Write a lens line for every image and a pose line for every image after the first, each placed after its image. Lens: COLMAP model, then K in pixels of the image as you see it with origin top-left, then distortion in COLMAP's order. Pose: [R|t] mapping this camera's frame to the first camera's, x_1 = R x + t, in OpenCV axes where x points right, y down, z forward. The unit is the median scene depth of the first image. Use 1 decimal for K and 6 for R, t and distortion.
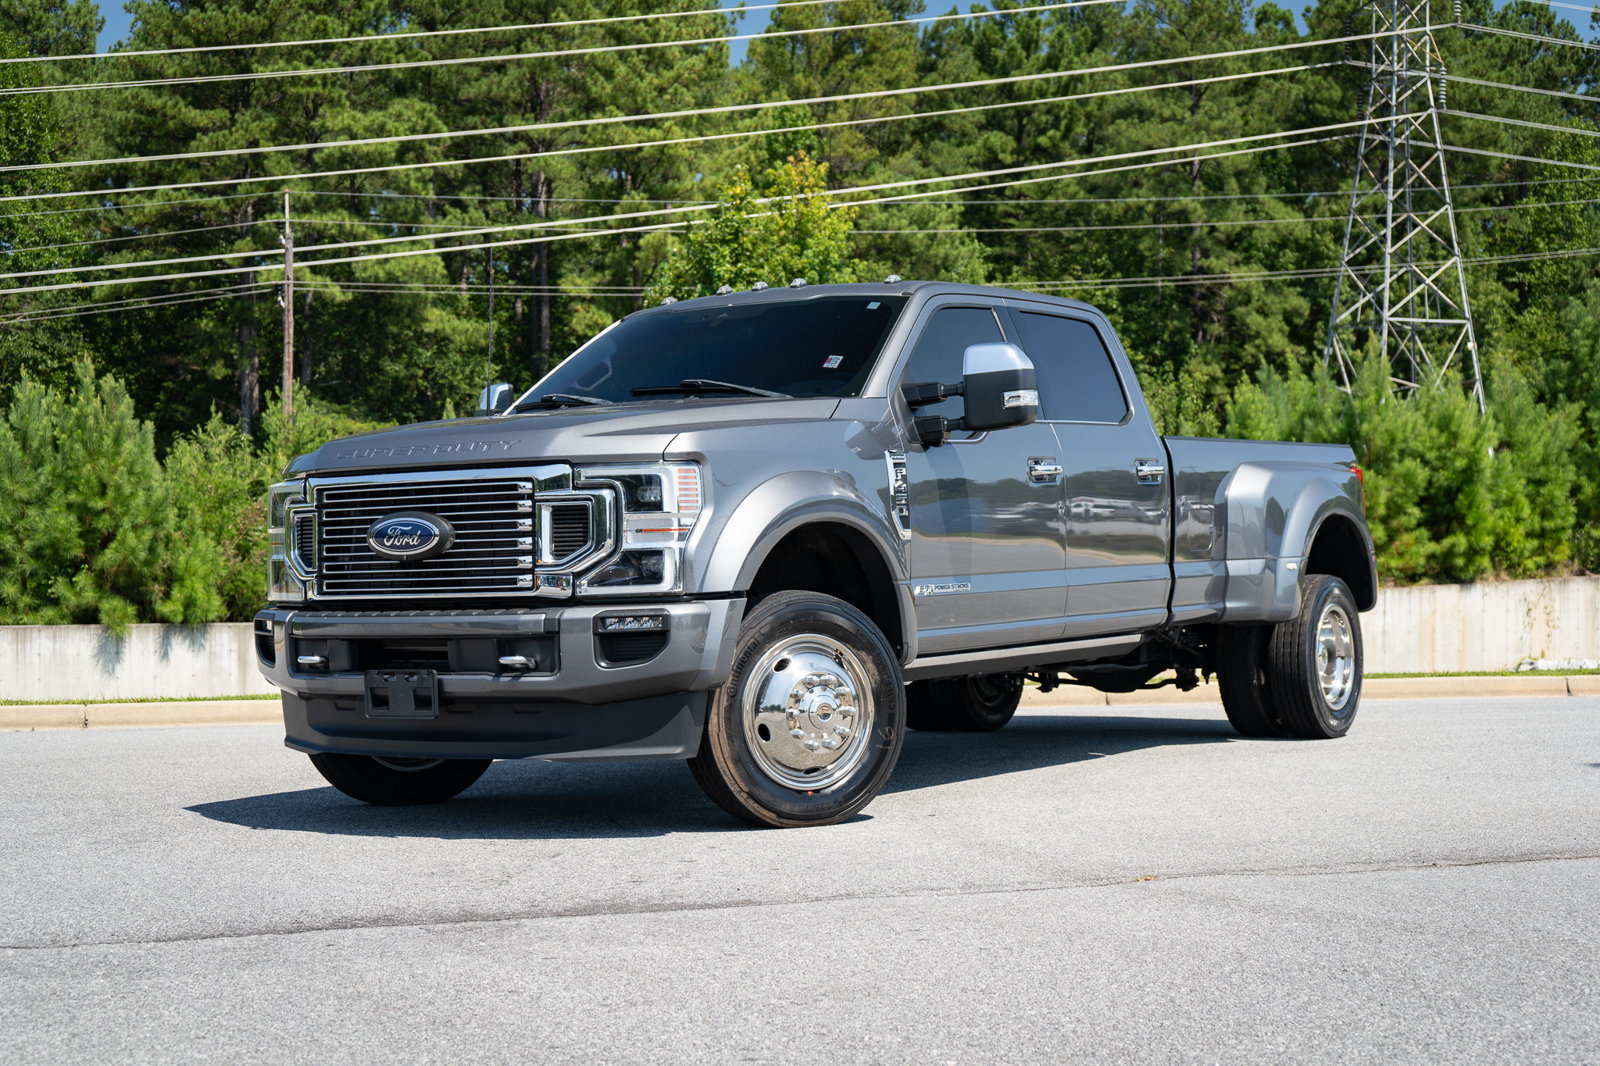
lens RADIAL K [[2383.7, 0, 794.5], [0, 2383.7, 531.1], [0, 0, 1]] dist [0.017816, 0.025268]
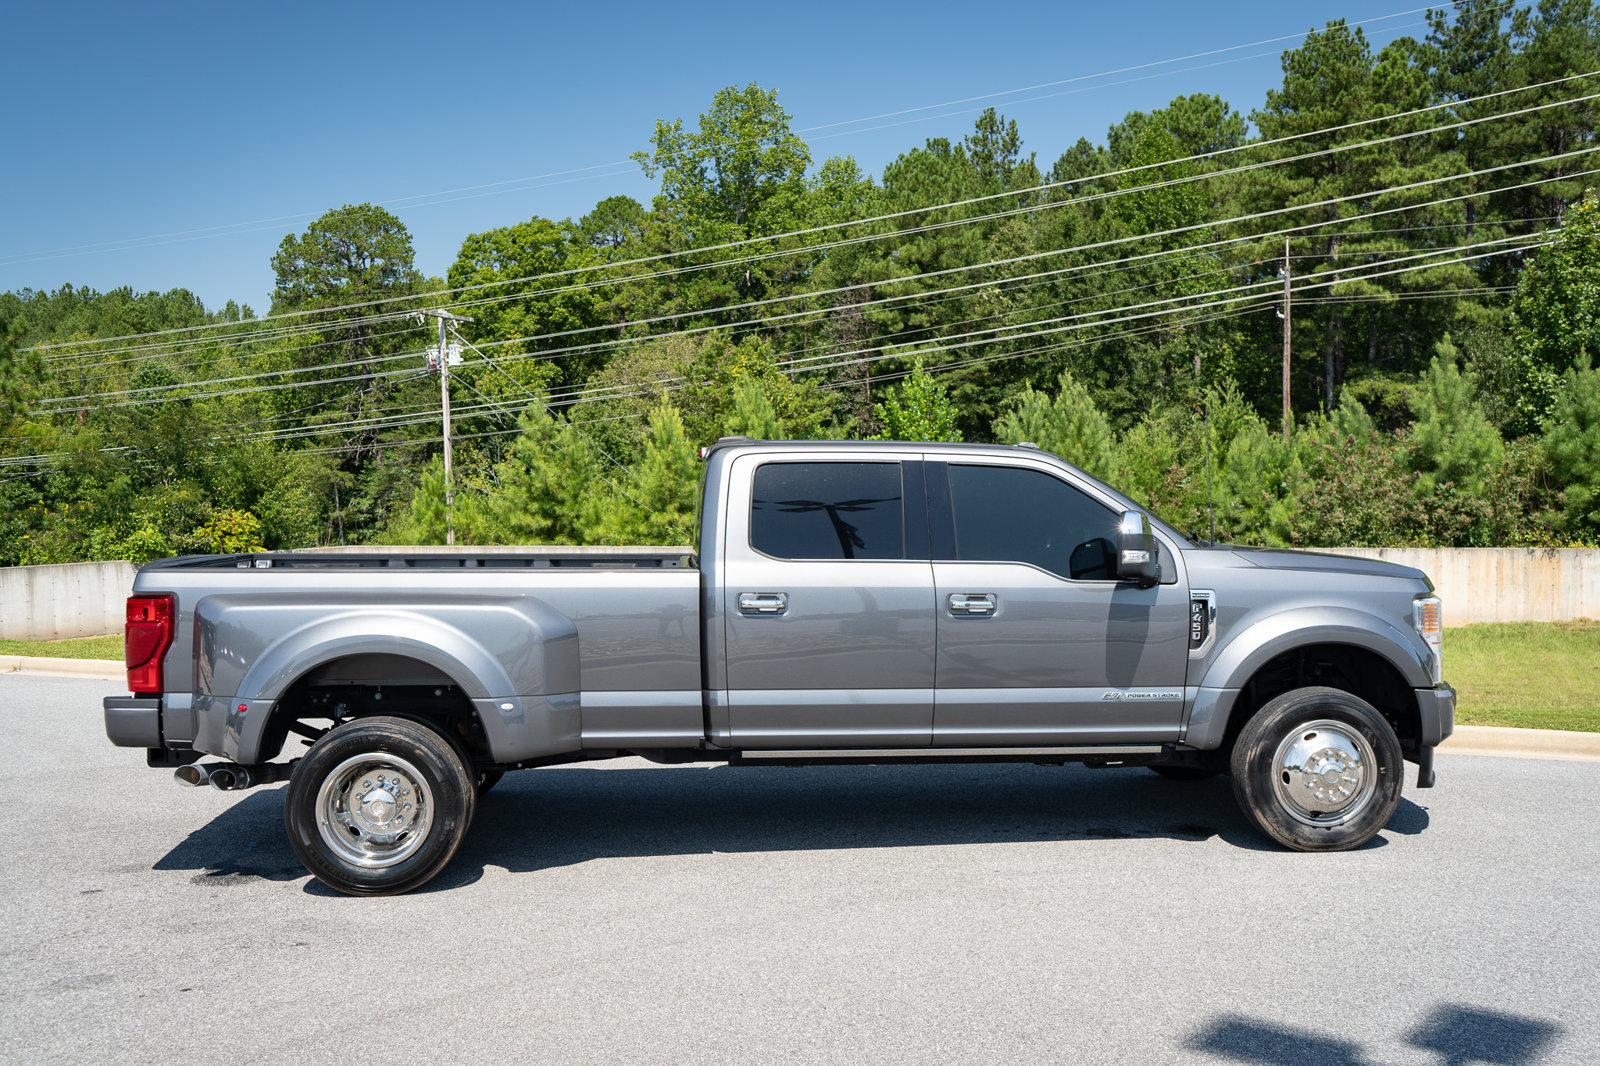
lens RADIAL K [[1490.8, 0, 803.3], [0, 1490.8, 532.7], [0, 0, 1]] dist [-0.006607, 0.012914]
pose [[0.808051, 0.016326, -0.588886, 0.055064], [0.017731, 0.998489, 0.052012, -0.009415], [0.588846, -0.052470, 0.806540, 0.052723]]
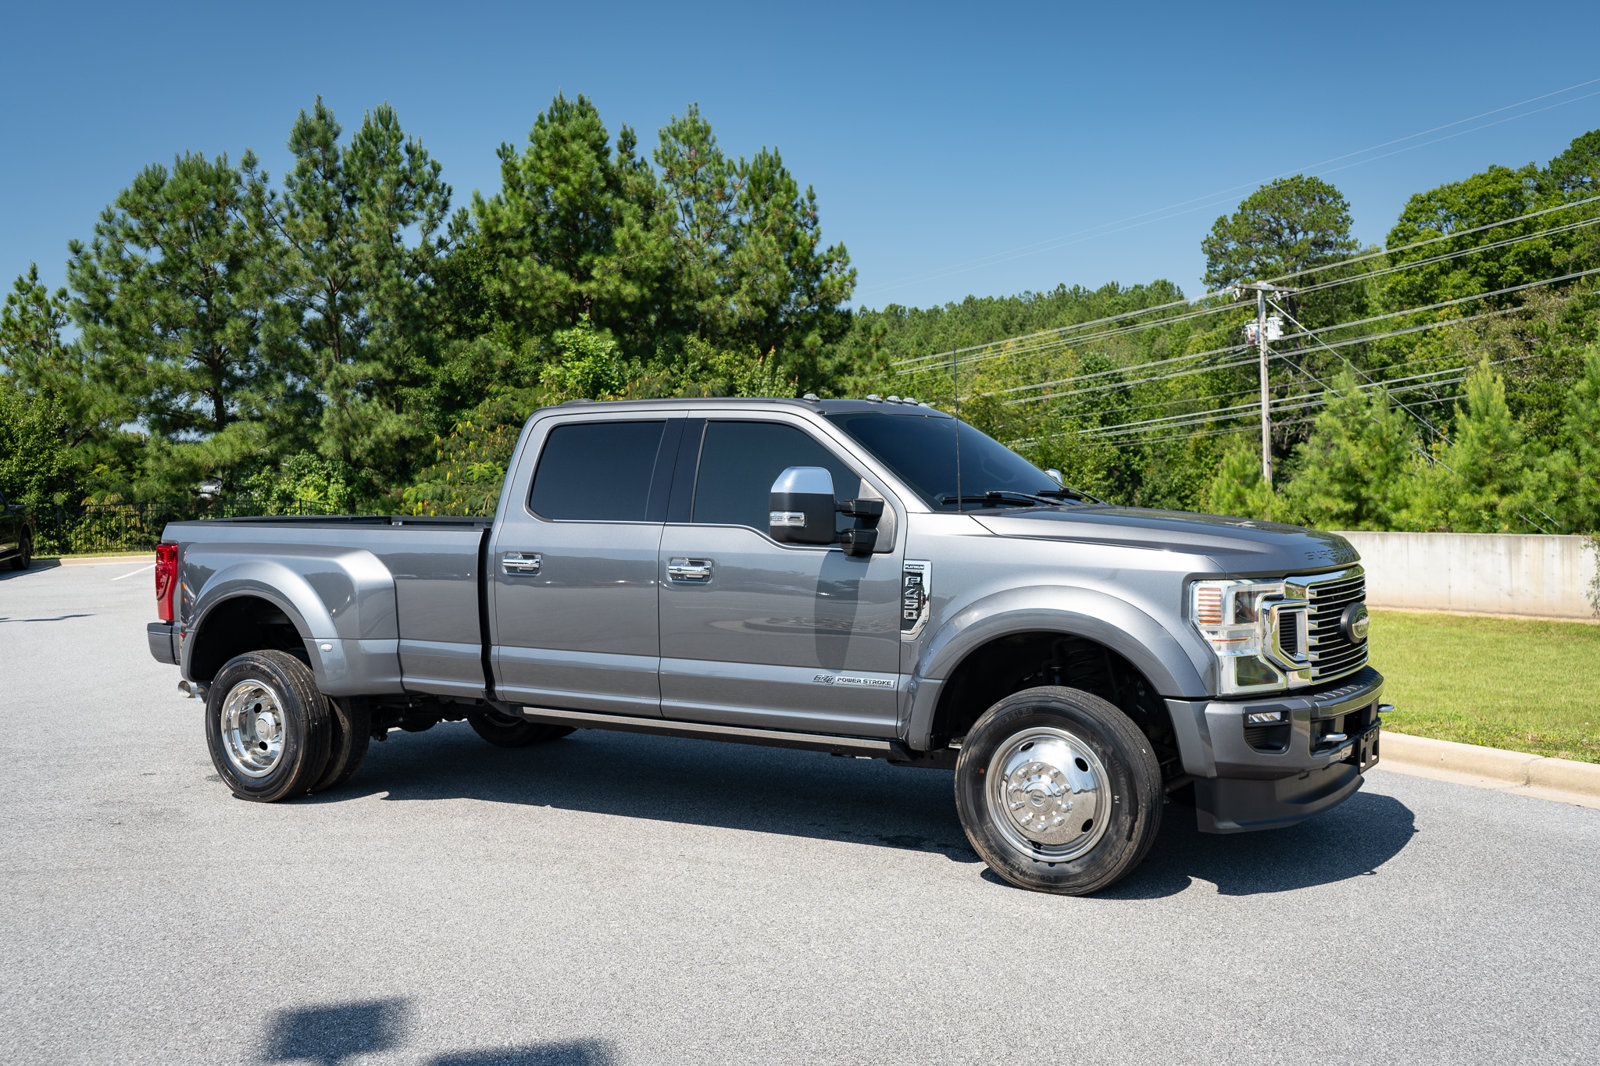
lens RADIAL K [[1538.7, 0, 805.4], [0, 1538.7, 527.2], [0, 0, 1]] dist [0.005306, 0.004263]
pose [[0.298734, 0.026166, -0.953978, 0.086855], [0.036293, 0.998589, 0.038755, -0.006540], [0.953646, -0.046200, 0.297363, 0.099081]]
